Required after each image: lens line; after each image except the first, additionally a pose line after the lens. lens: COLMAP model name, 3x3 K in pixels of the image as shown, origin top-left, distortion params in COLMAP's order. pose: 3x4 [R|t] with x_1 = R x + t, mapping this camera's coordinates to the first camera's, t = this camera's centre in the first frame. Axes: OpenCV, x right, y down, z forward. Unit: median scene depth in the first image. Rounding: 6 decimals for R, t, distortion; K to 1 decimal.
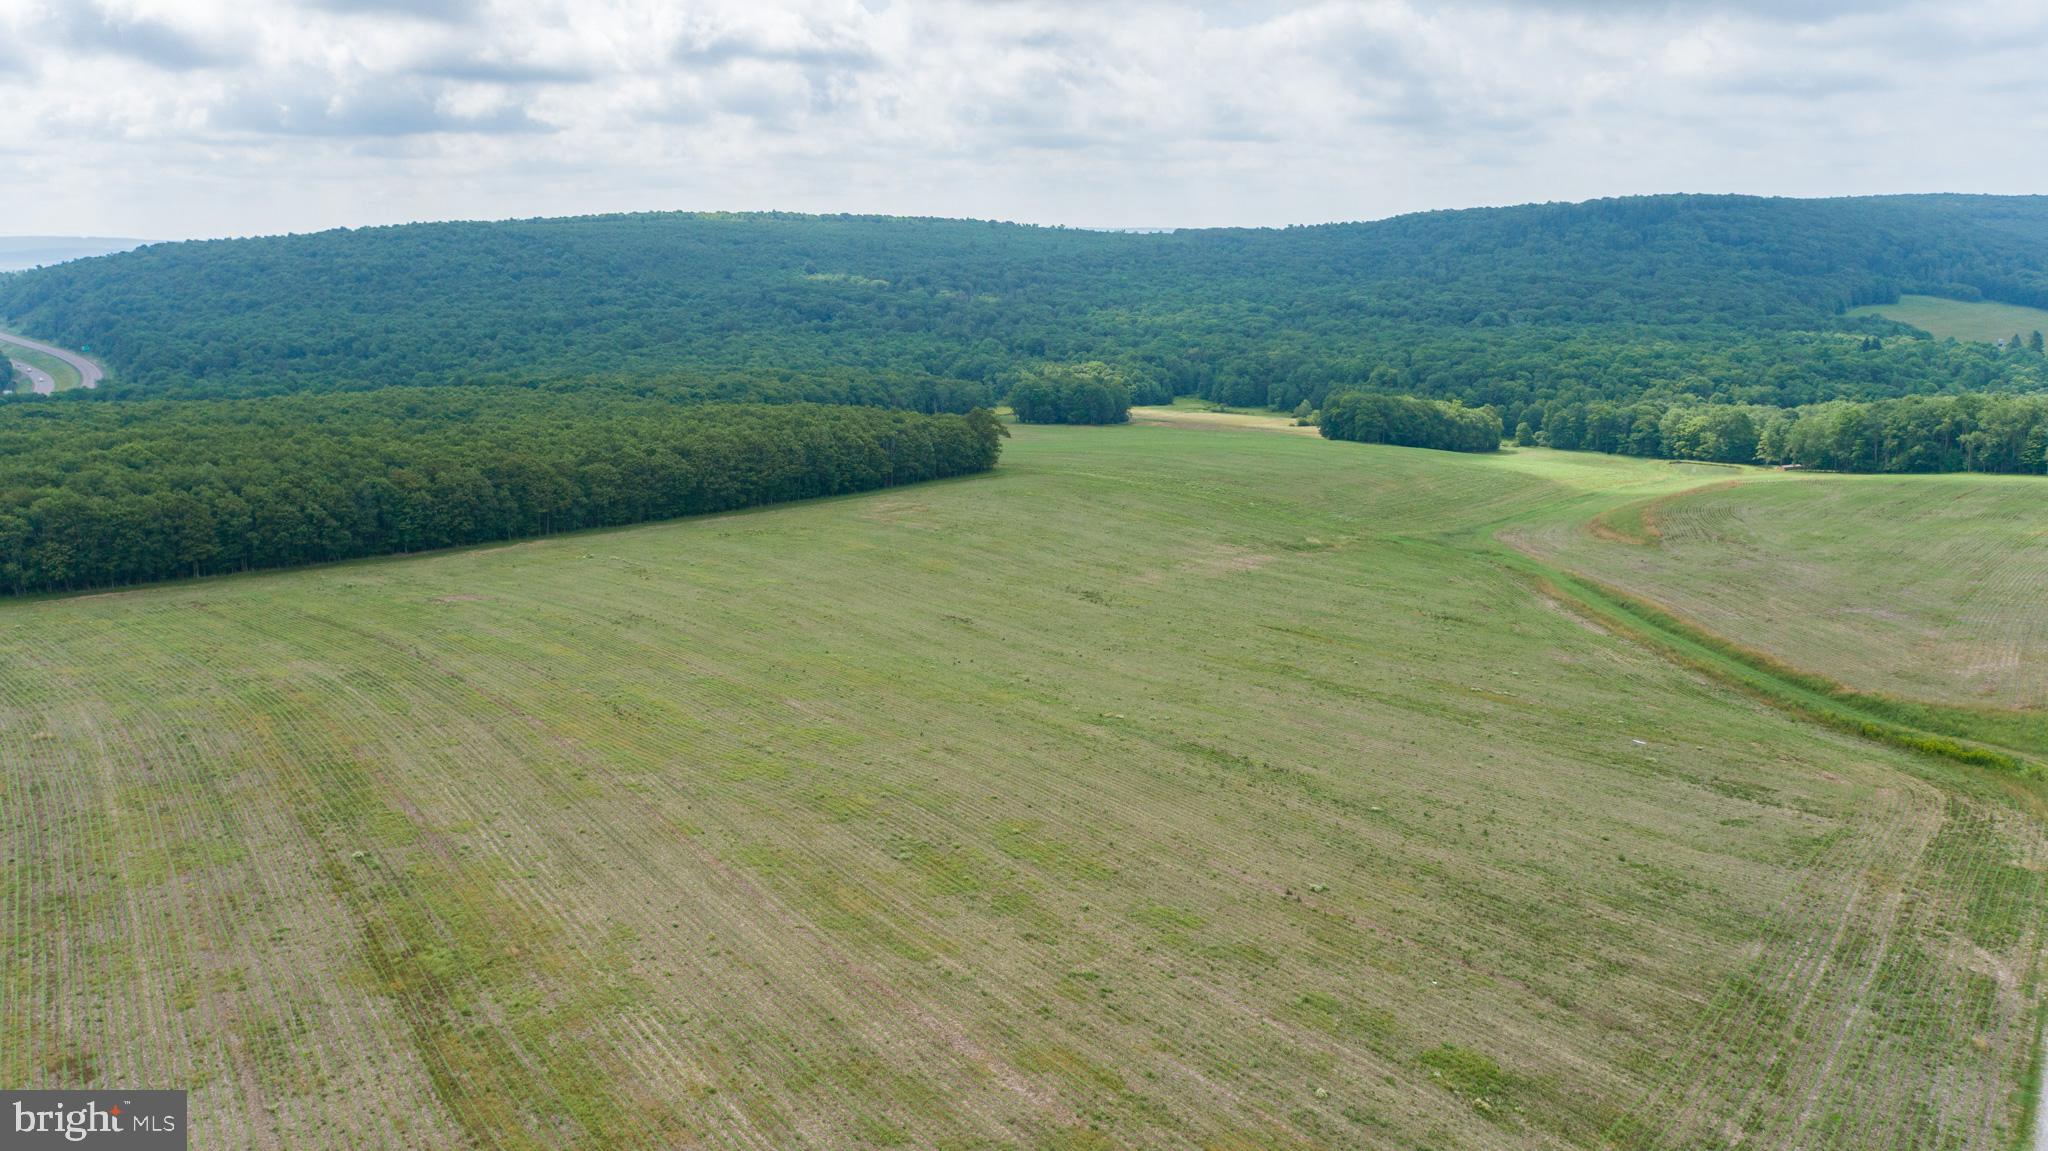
lens RADIAL K [[1392.2, 0, 1022.8], [0, 1392.2, 557.5], [0, 0, 1]] dist [-0.016235, 0.017693]
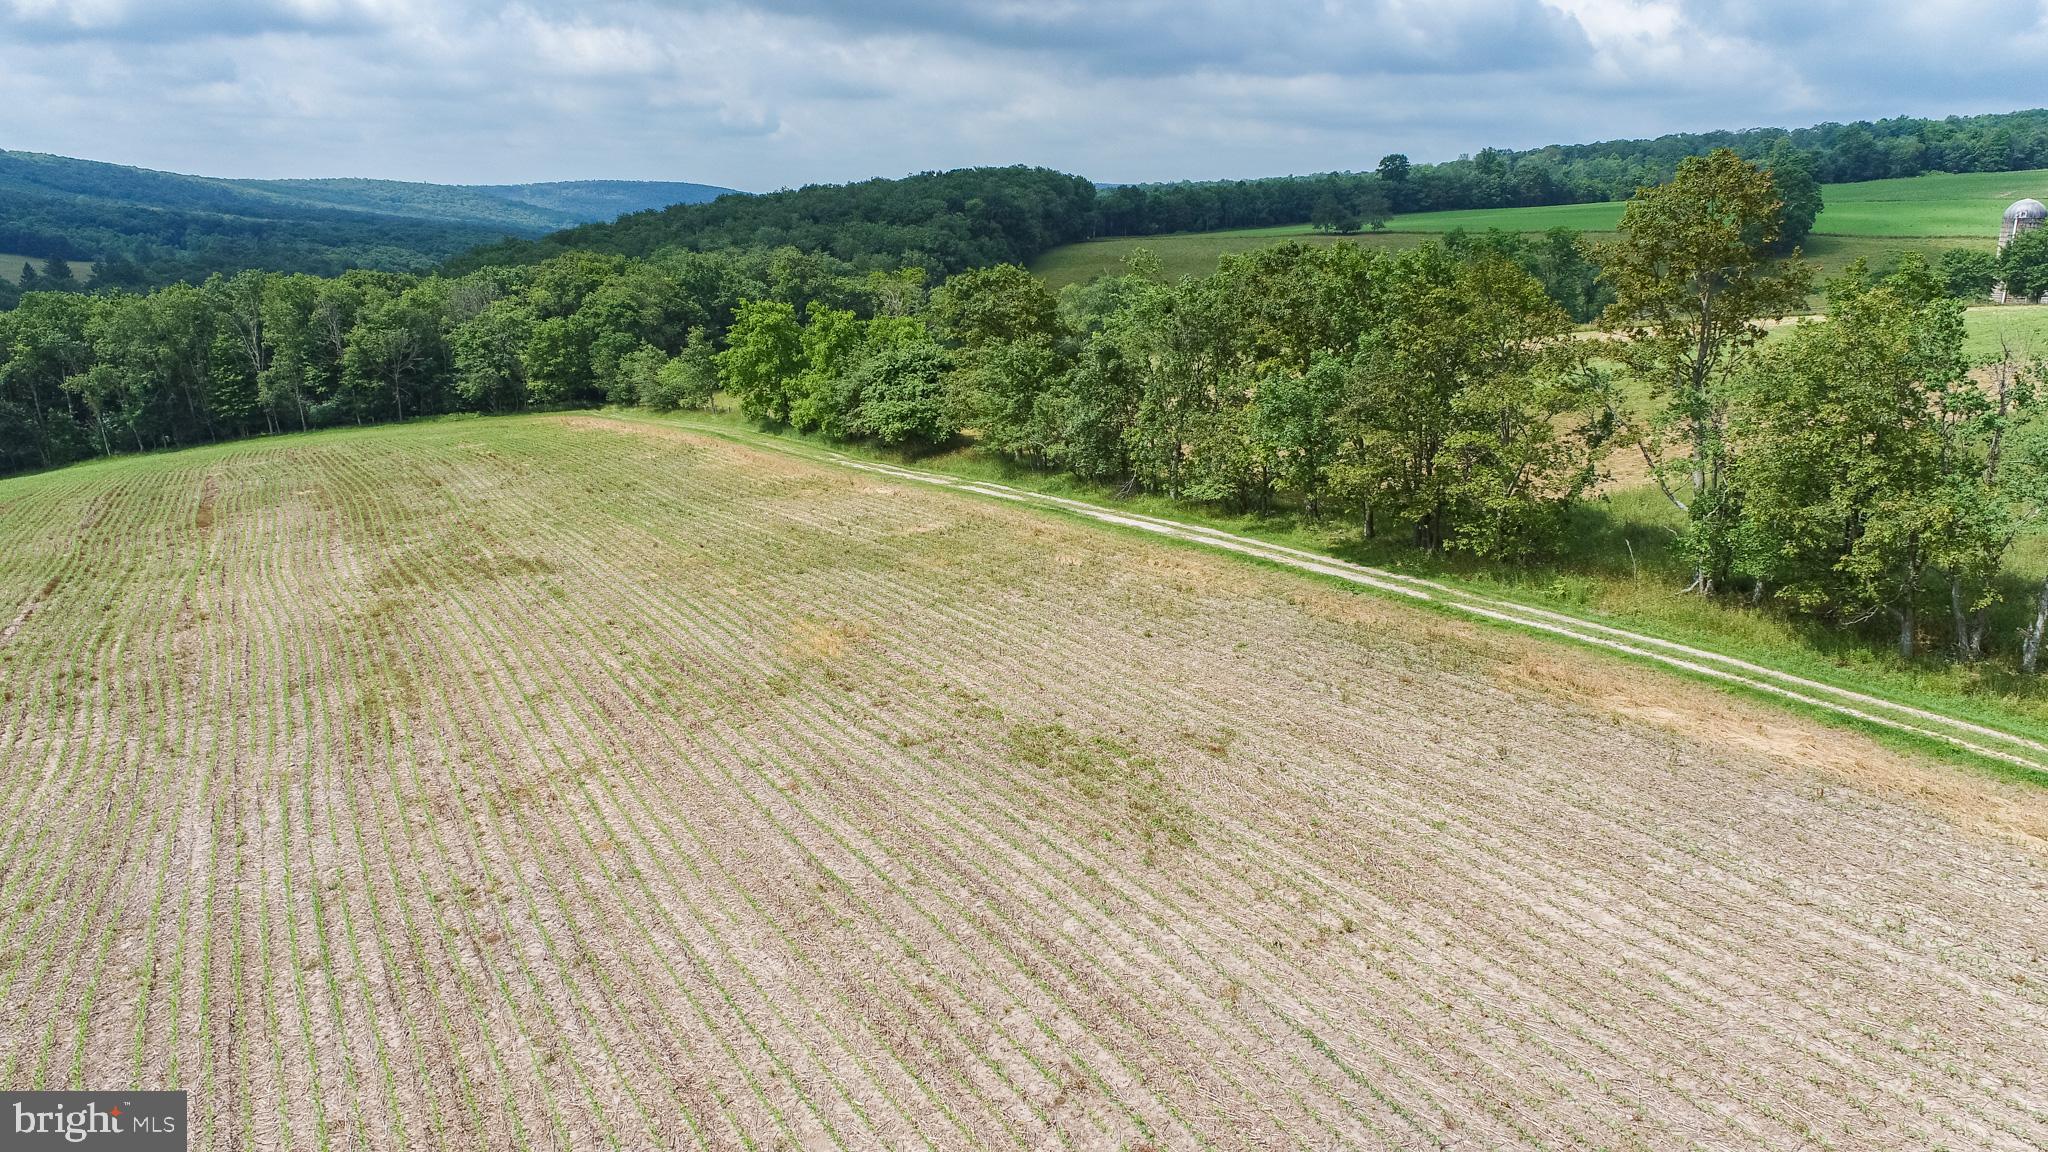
lens RADIAL K [[1391.1, 0, 1024.0], [0, 1391.1, 576.0], [0, 0, 1]] dist [-0.018563, 0.016466]
pose [[0.308881, -0.237610, 0.920942, 0.350708], [0.221198, 0.959686, 0.173417, -0.036468], [-0.925021, 0.150146, 0.348987, 0.575983]]
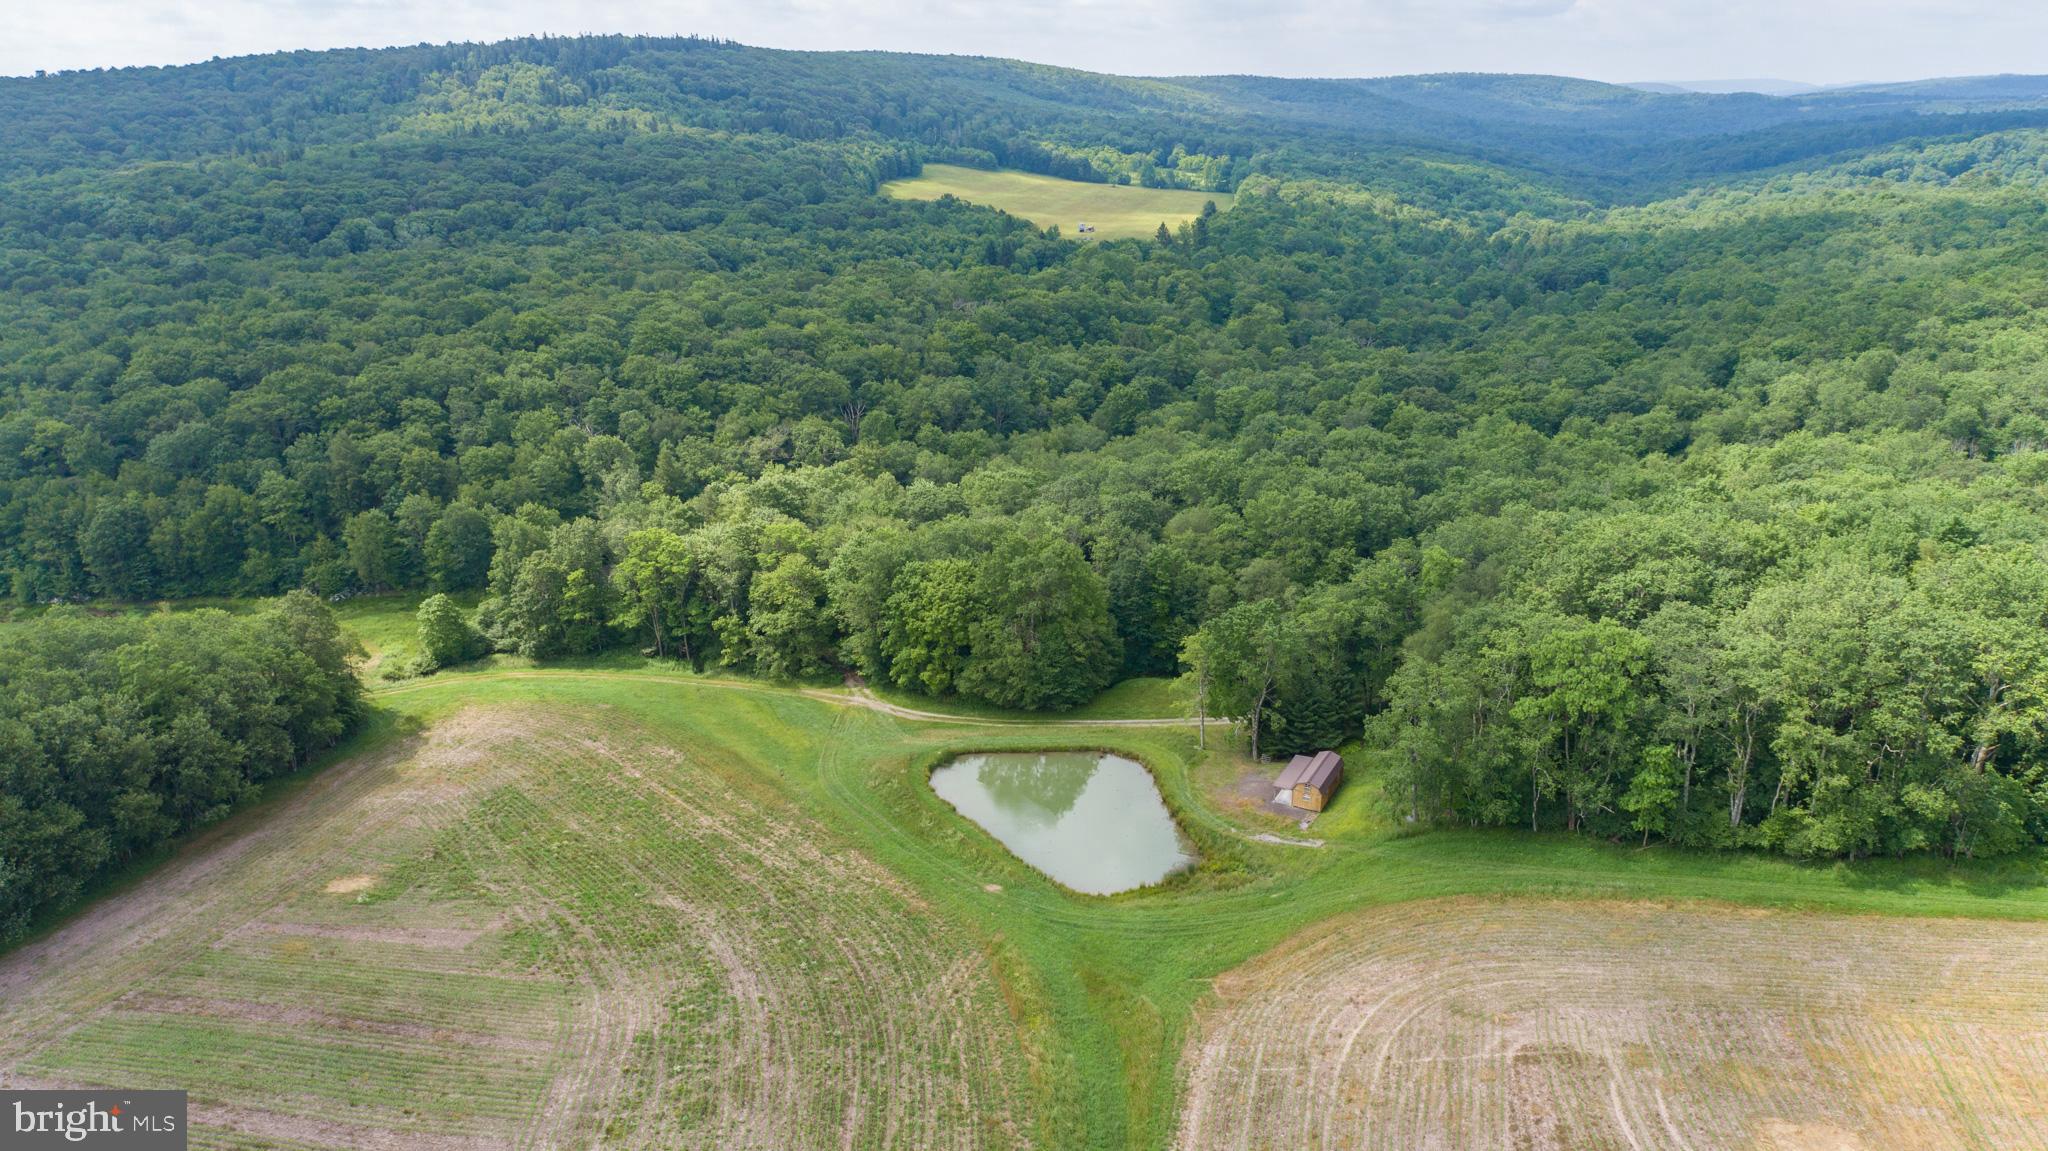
lens RADIAL K [[1391.1, 0, 1024.0], [0, 1391.1, 575.5], [0, 0, 1]] dist [-0.018563, 0.016466]
pose [[0.755022, -0.206685, 0.622273, 0.376743], [0.144008, 0.978119, 0.150149, -0.190362], [-0.639690, -0.023753, 0.768266, 0.942844]]
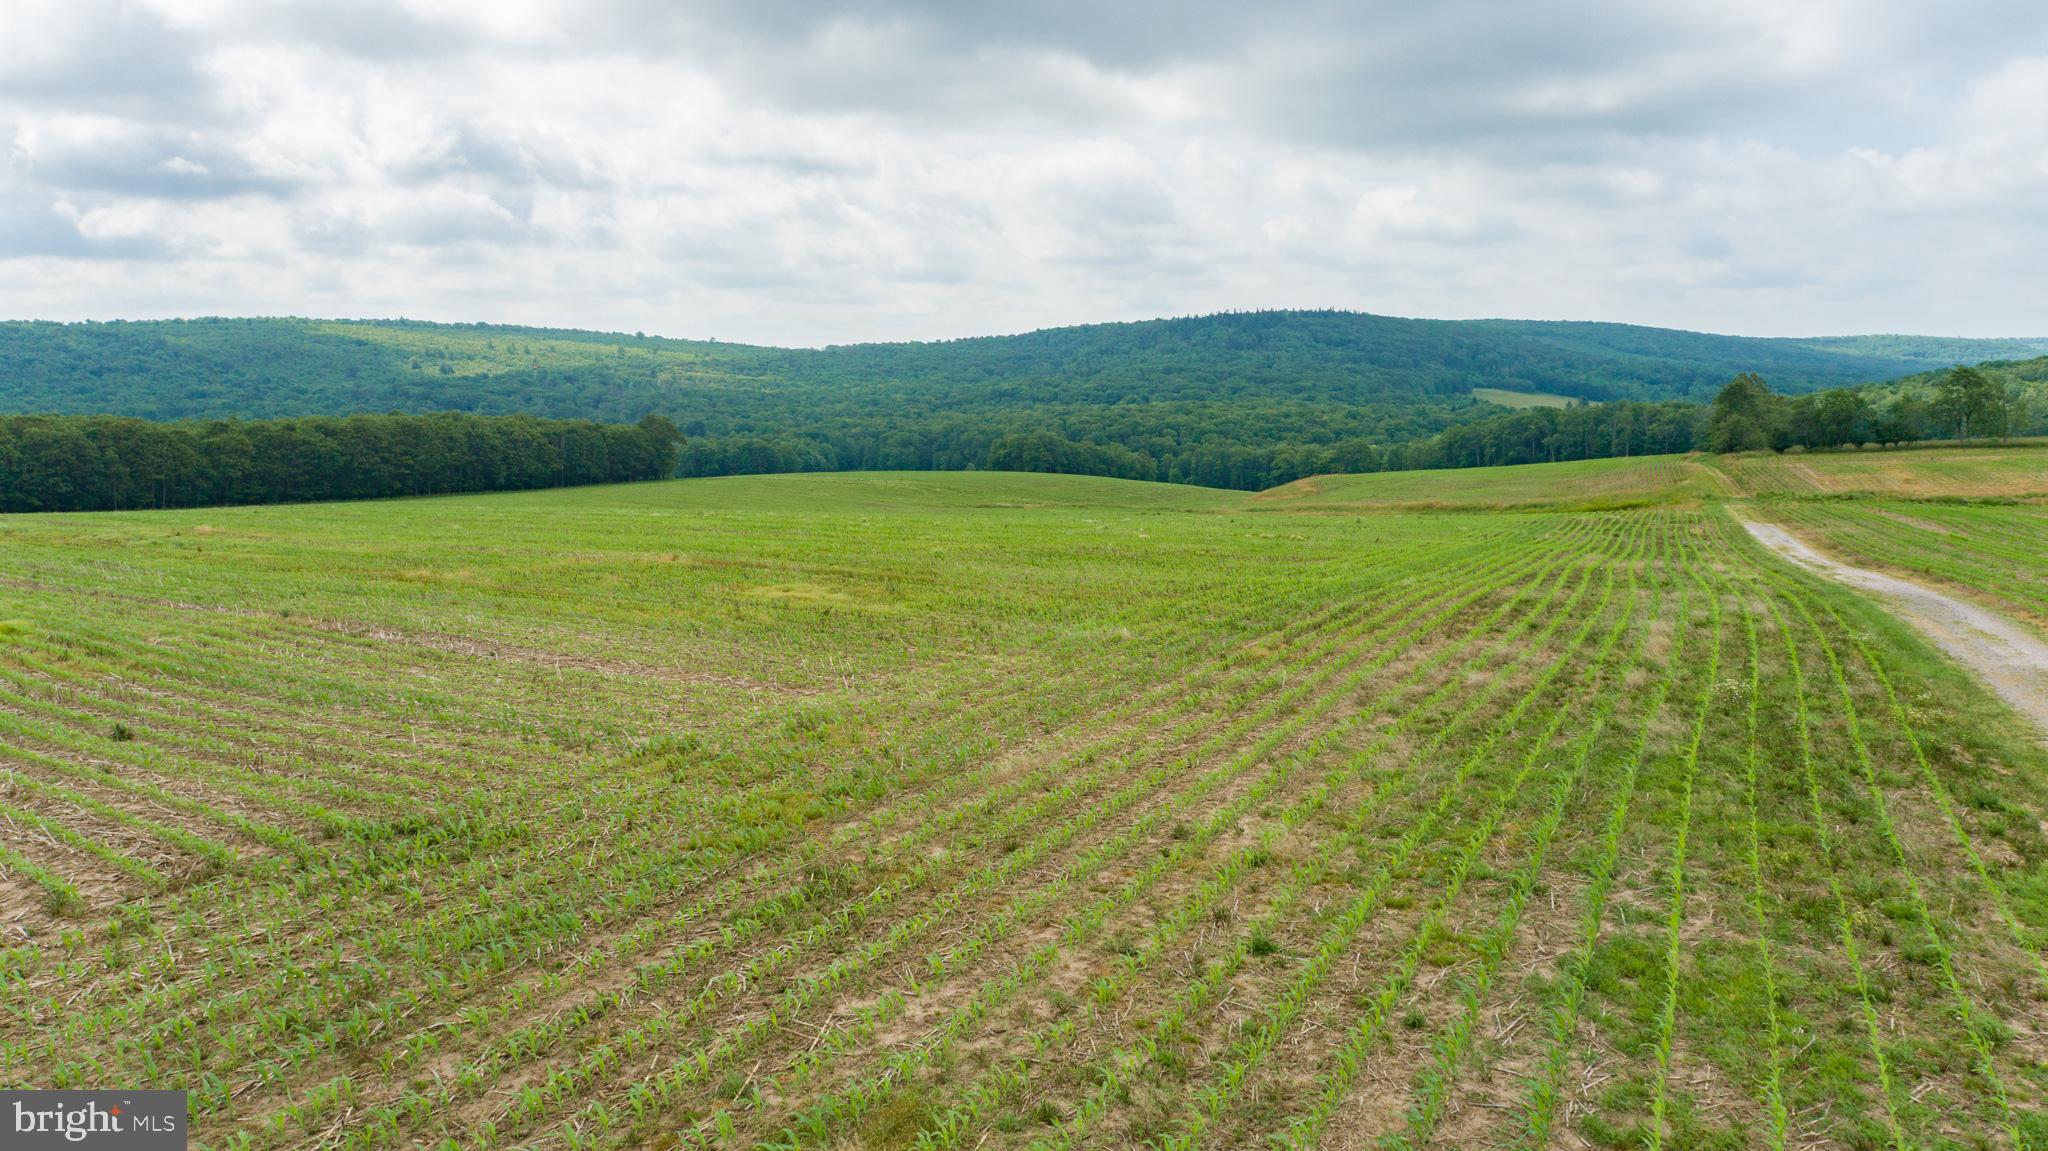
lens RADIAL K [[1392.2, 0, 1022.8], [0, 1392.2, 557.5], [0, 0, 1]] dist [-0.016235, 0.017693]
pose [[0.969037, -0.033239, 0.244669, -0.020871], [0.057834, 0.993888, -0.094036, 0.092246], [-0.240048, 0.105275, 0.965036, 0.013331]]
